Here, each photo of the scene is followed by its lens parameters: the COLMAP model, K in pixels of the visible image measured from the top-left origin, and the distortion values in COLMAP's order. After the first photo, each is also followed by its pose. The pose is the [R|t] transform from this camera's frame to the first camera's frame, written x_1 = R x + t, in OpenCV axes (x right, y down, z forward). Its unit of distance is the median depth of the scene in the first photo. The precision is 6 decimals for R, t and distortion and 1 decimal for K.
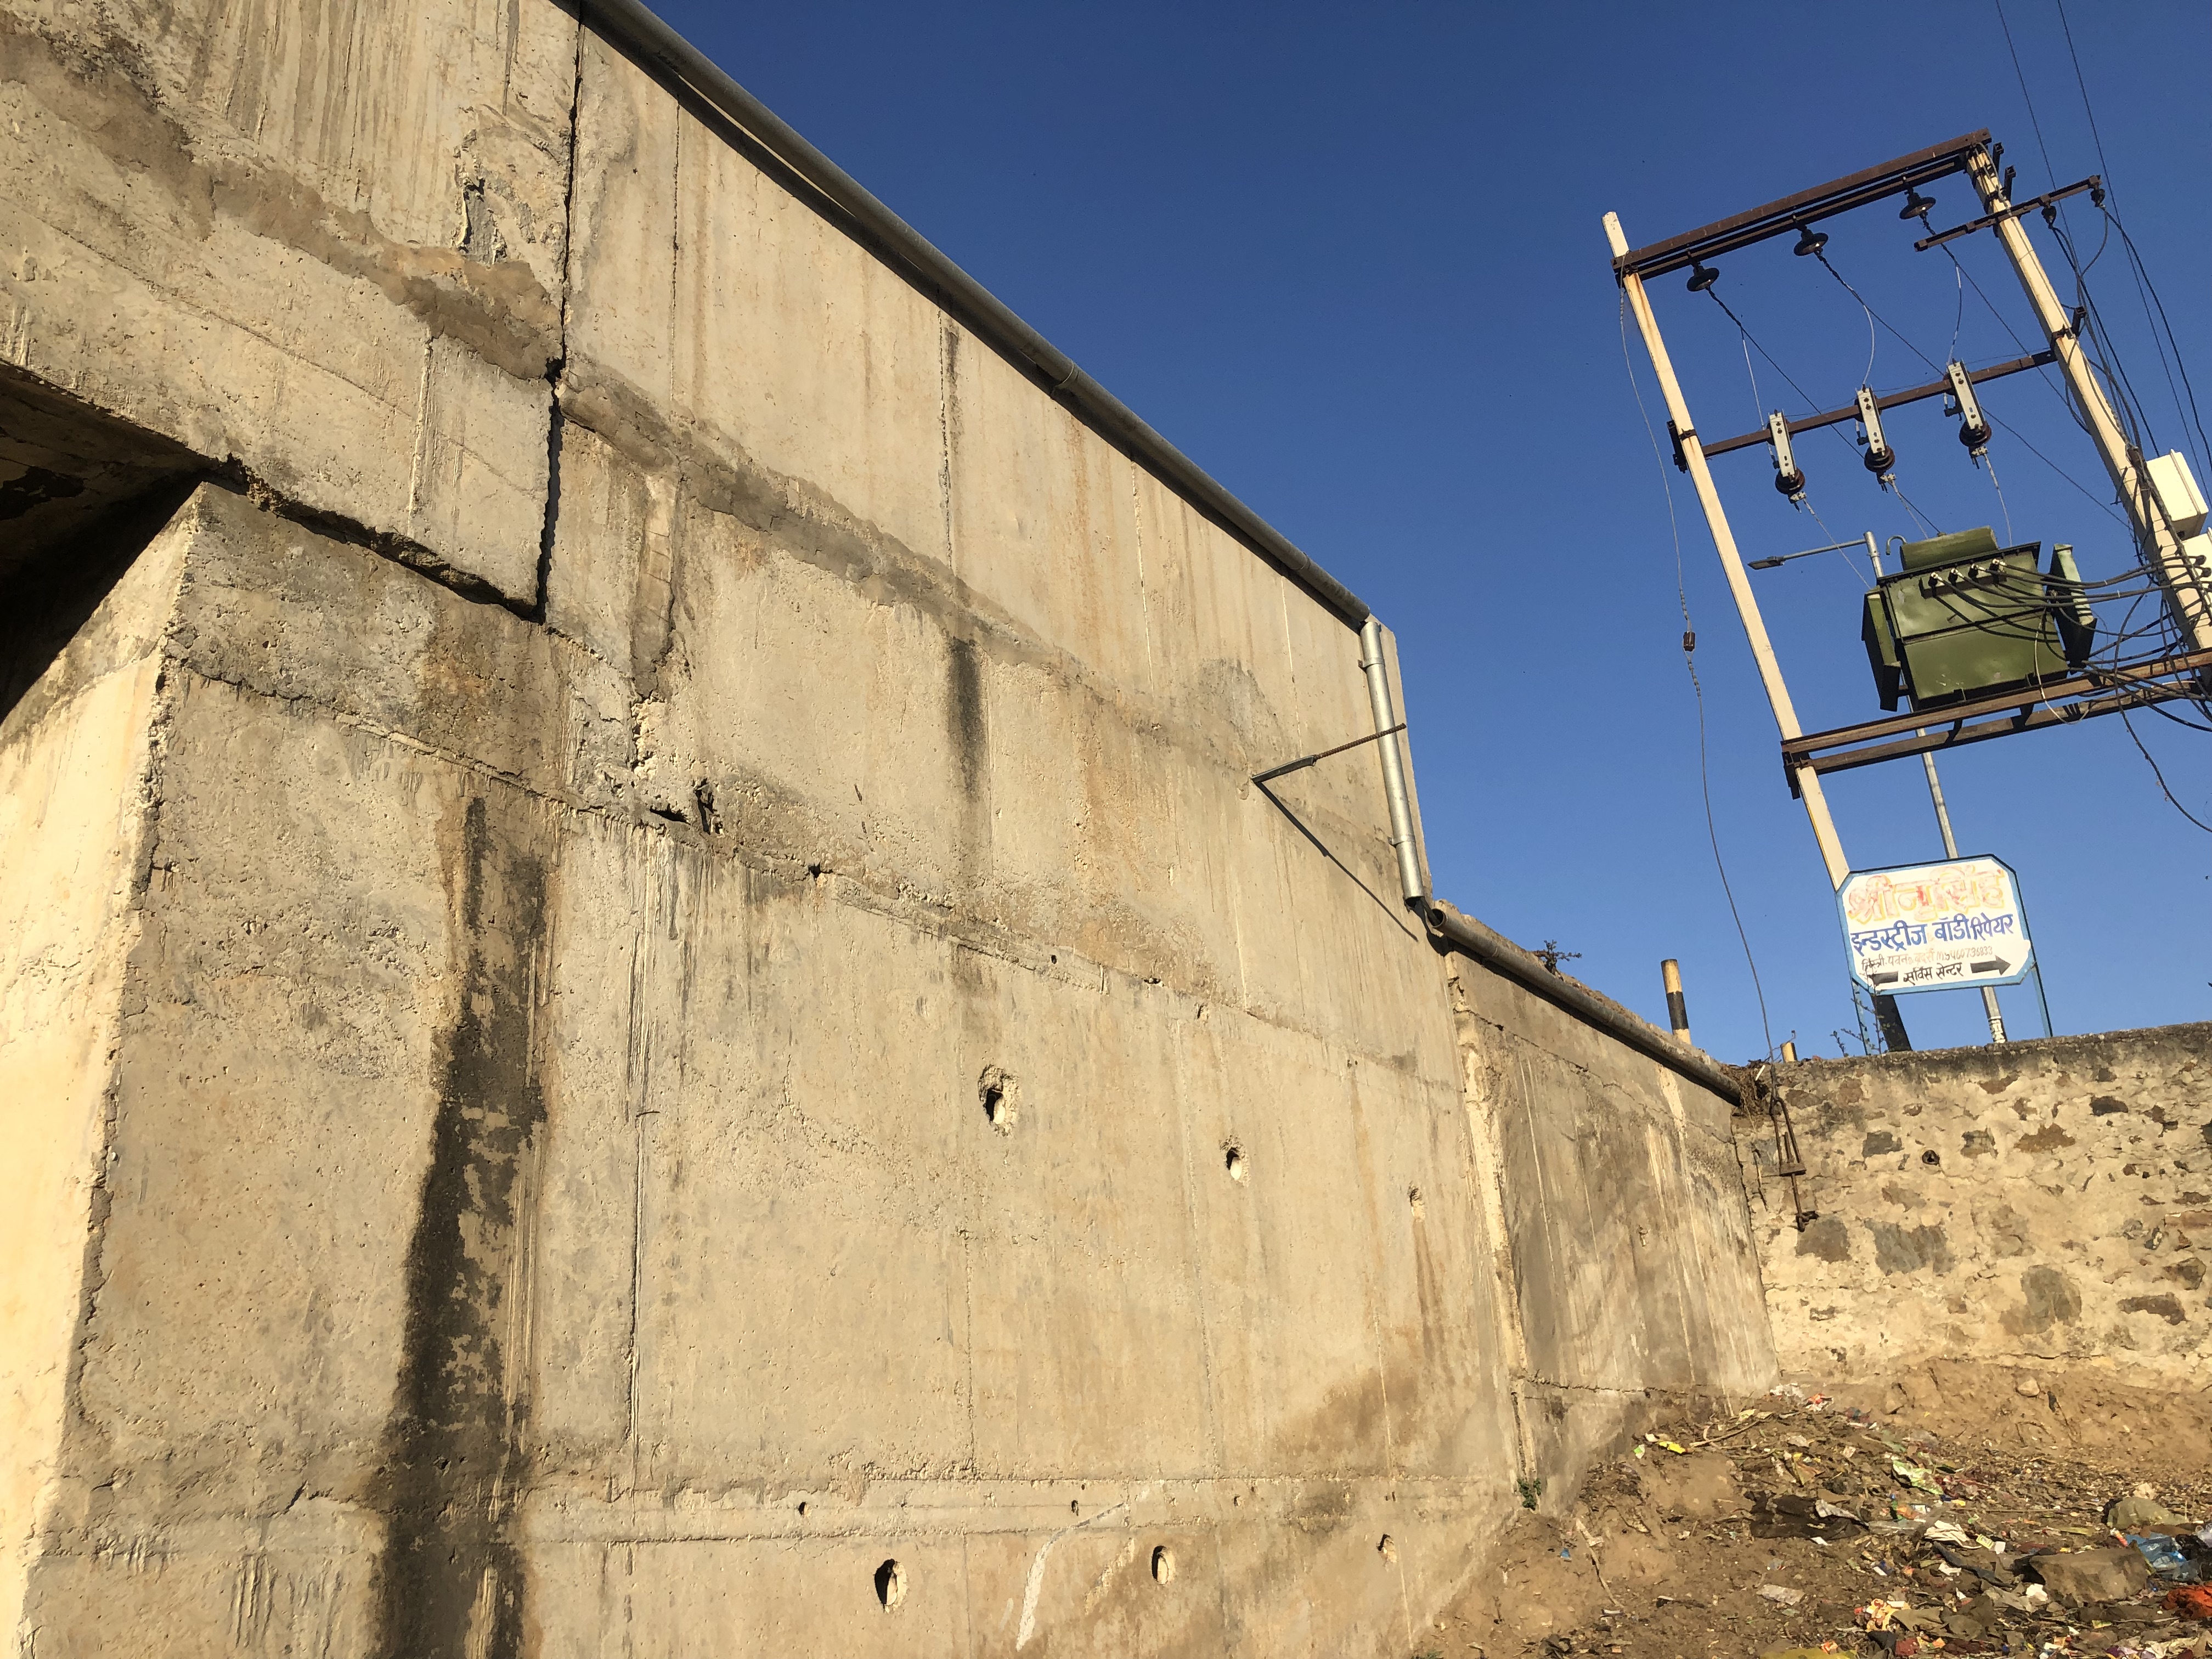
lens RADIAL K [[1628.7, 0, 1106.0], [0, 1628.7, 829.5], [0, 0, 1]] dist [-0.036849, 0.001099]
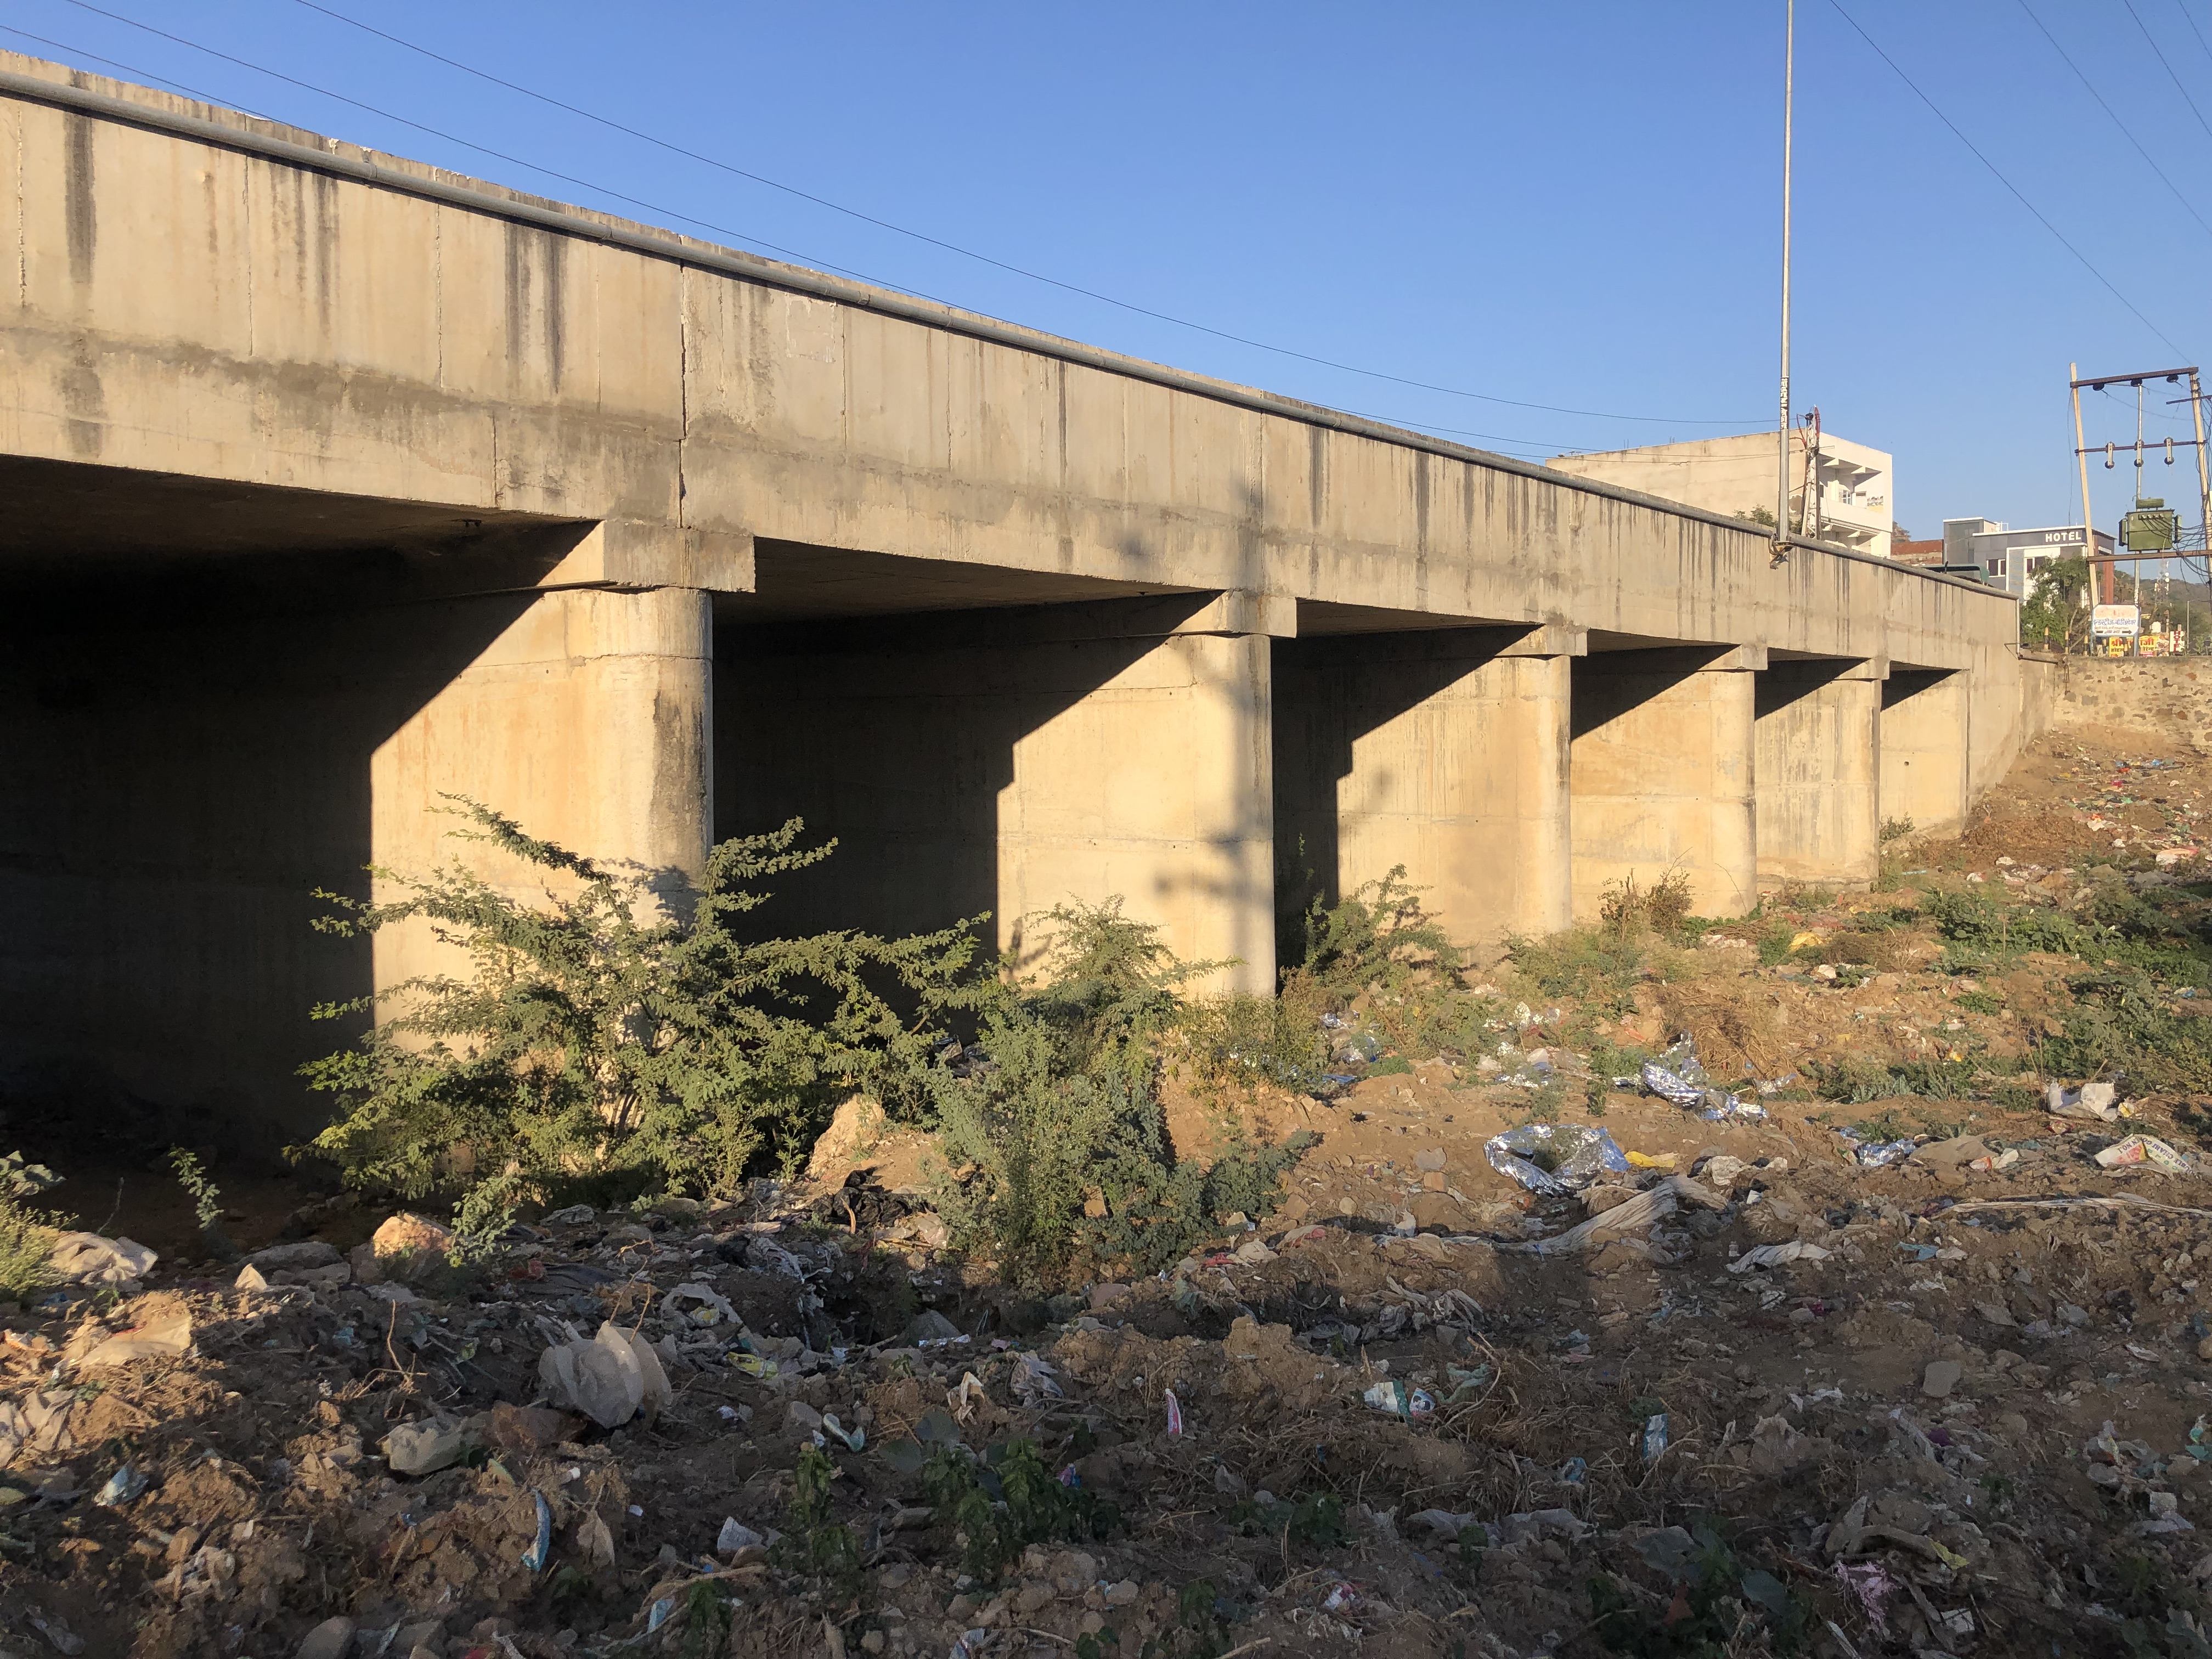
lens RADIAL K [[1628.7, 0, 1106.0], [0, 1628.7, 829.5], [0, 0, 1]] dist [-0.036849, 0.001099]
pose [[0.996981, 0.031238, -0.071083, -1.963175], [0.005060, 0.887412, 0.460949, -1.541951], [0.077479, -0.459917, 0.884575, -3.442727]]
